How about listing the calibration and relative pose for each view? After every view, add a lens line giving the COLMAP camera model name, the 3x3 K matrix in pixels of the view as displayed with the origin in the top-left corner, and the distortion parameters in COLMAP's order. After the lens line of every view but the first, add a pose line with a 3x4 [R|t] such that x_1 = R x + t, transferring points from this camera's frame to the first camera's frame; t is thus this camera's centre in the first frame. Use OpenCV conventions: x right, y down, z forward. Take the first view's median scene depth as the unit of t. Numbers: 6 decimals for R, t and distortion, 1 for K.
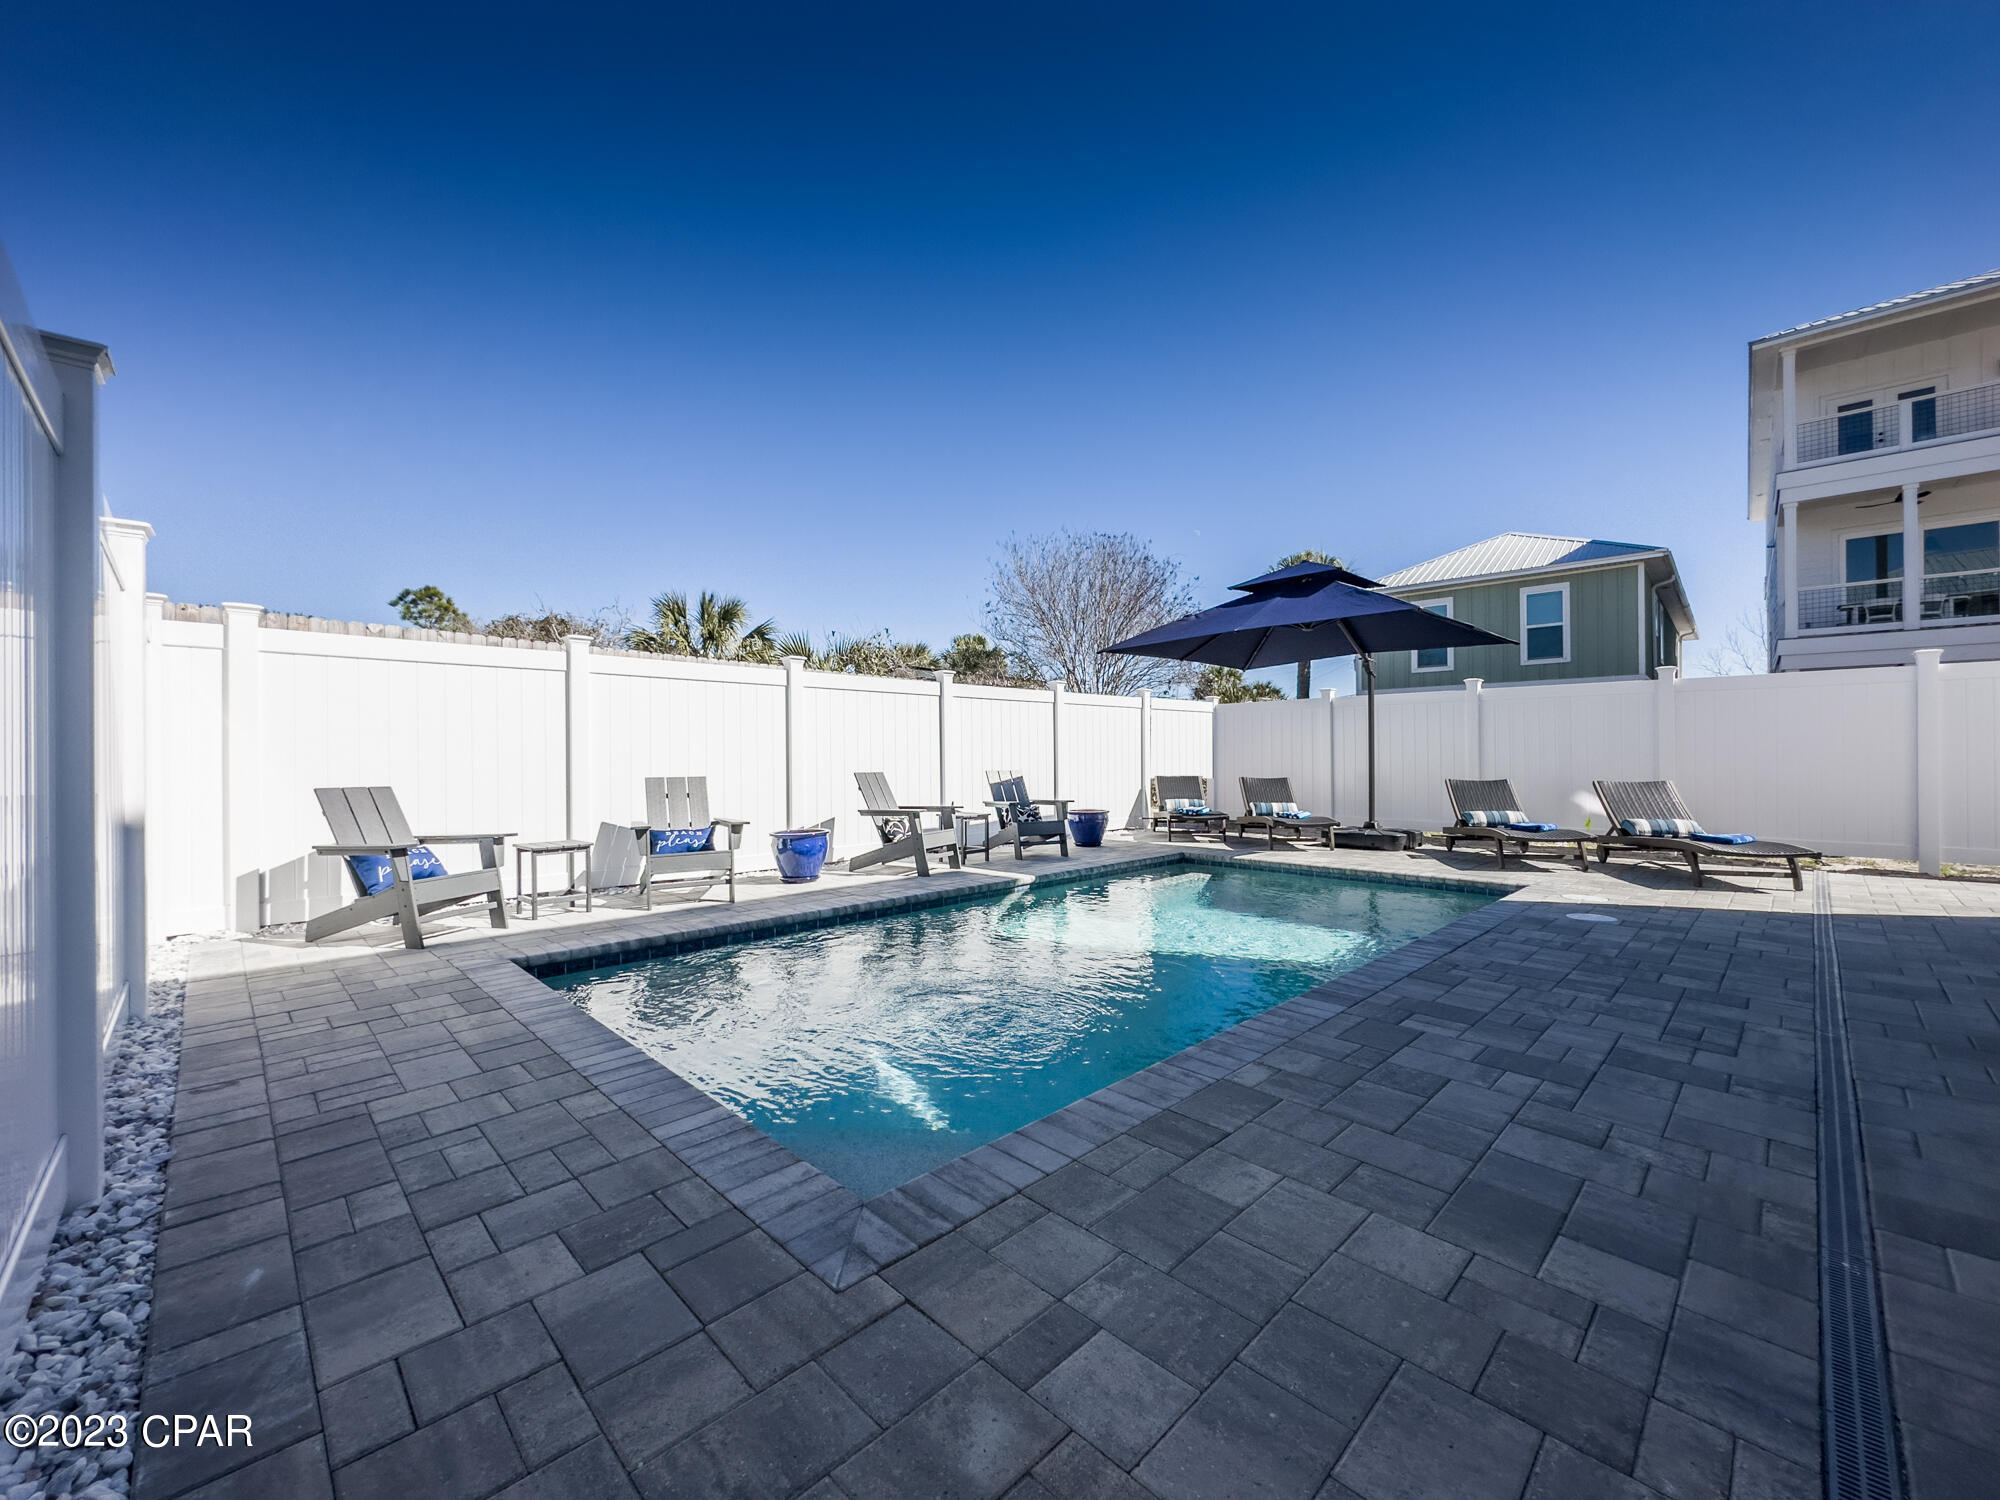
lens RADIAL K [[806.8, 0, 1000.0], [0, 806.8, 750.0], [0, 0, 1]] dist [-0.002641, -0.000007]
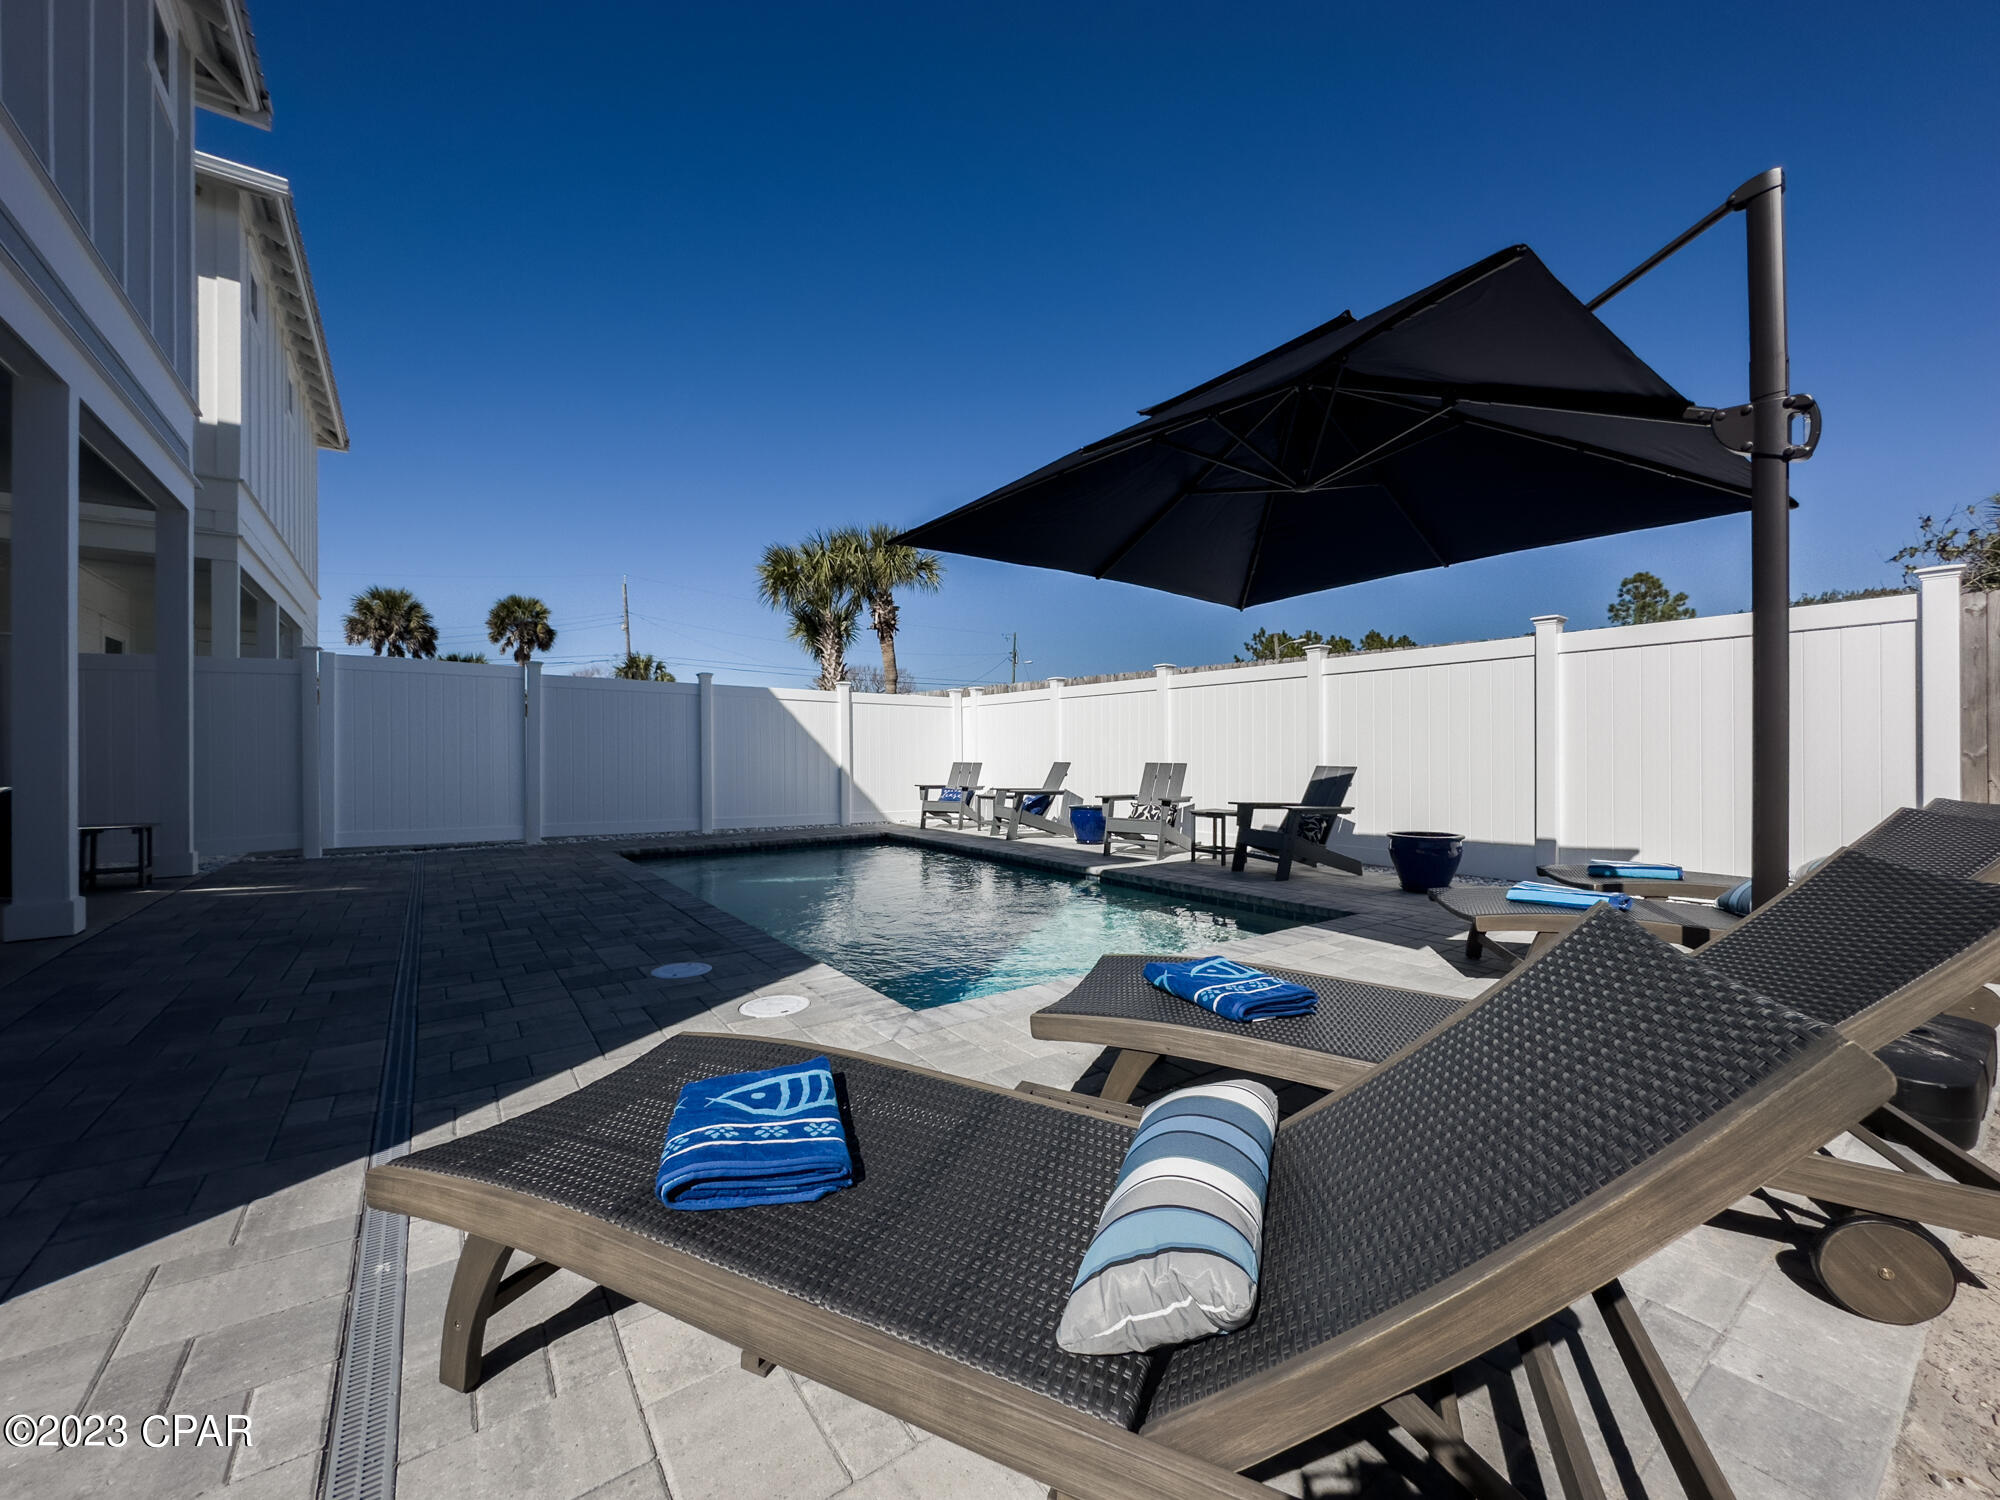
lens RADIAL K [[779.1, 0, 968.5], [0, 779.1, 749.0], [0, 0, 1]] dist [0.012124, 0.000007]
pose [[-0.173225, 0.003970, -0.984874, 1.782526], [0.009736, 0.999950, 0.002318, 0.008165], [0.984834, -0.009187, -0.173255, 1.763715]]
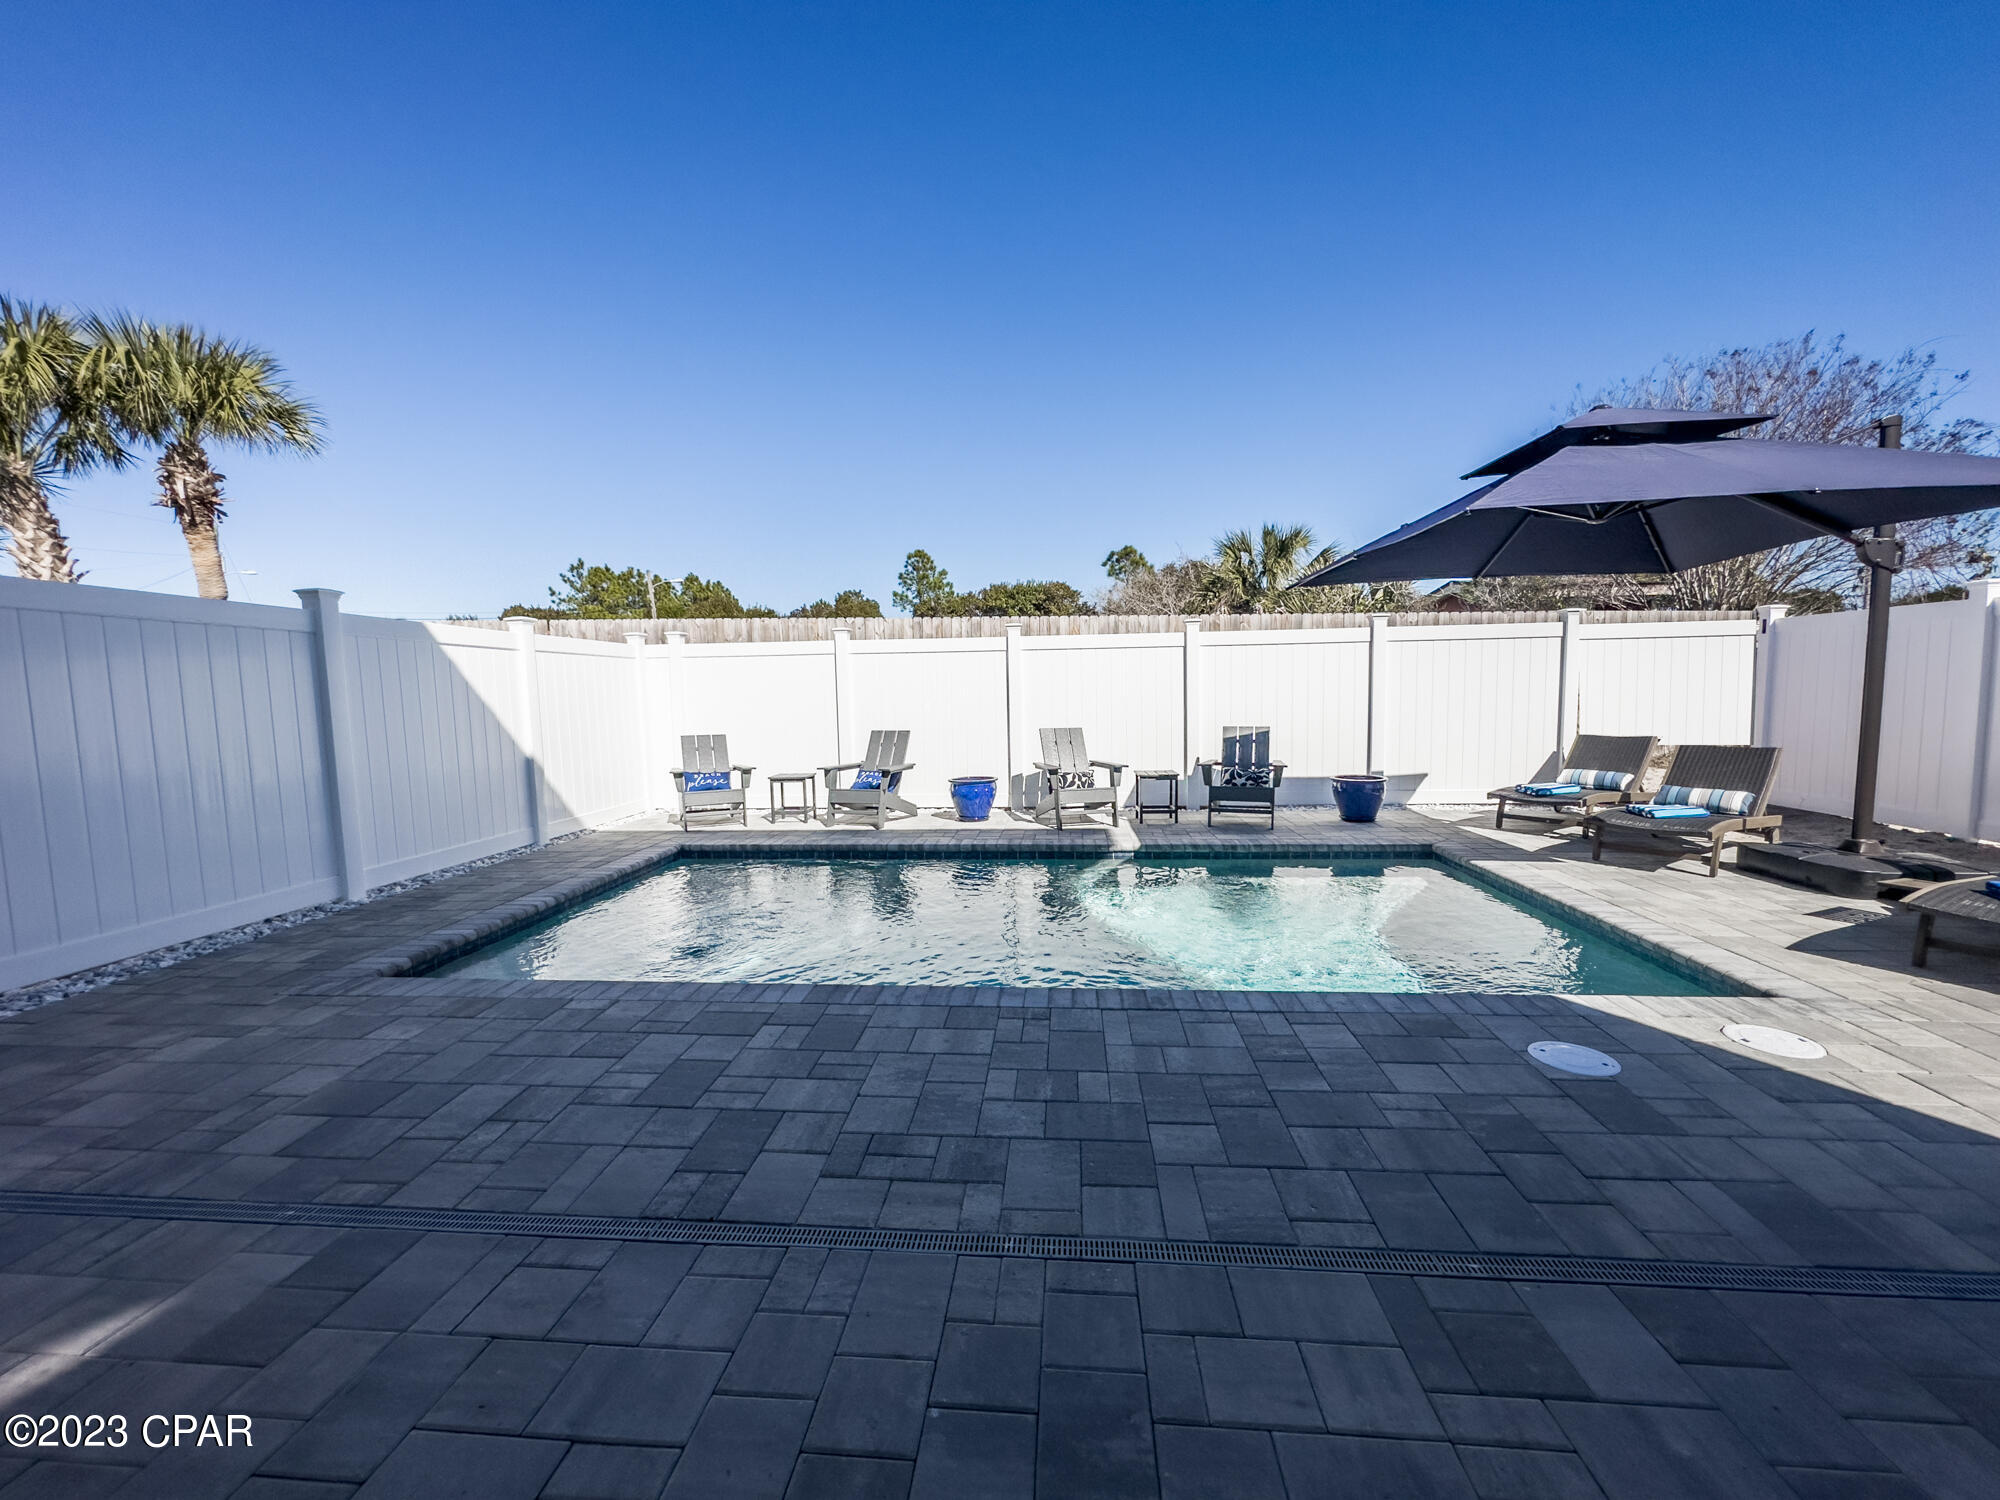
lens RADIAL K [[806.8, 0, 1000.0], [0, 806.8, 750.0], [0, 0, 1]] dist [-0.002641, -0.000007]
pose [[0.643841, 0.055104, -0.763172, 1.148494], [0.020162, 0.995835, 0.088913, -0.076434], [0.764893, -0.072633, 0.640049, 0.465940]]
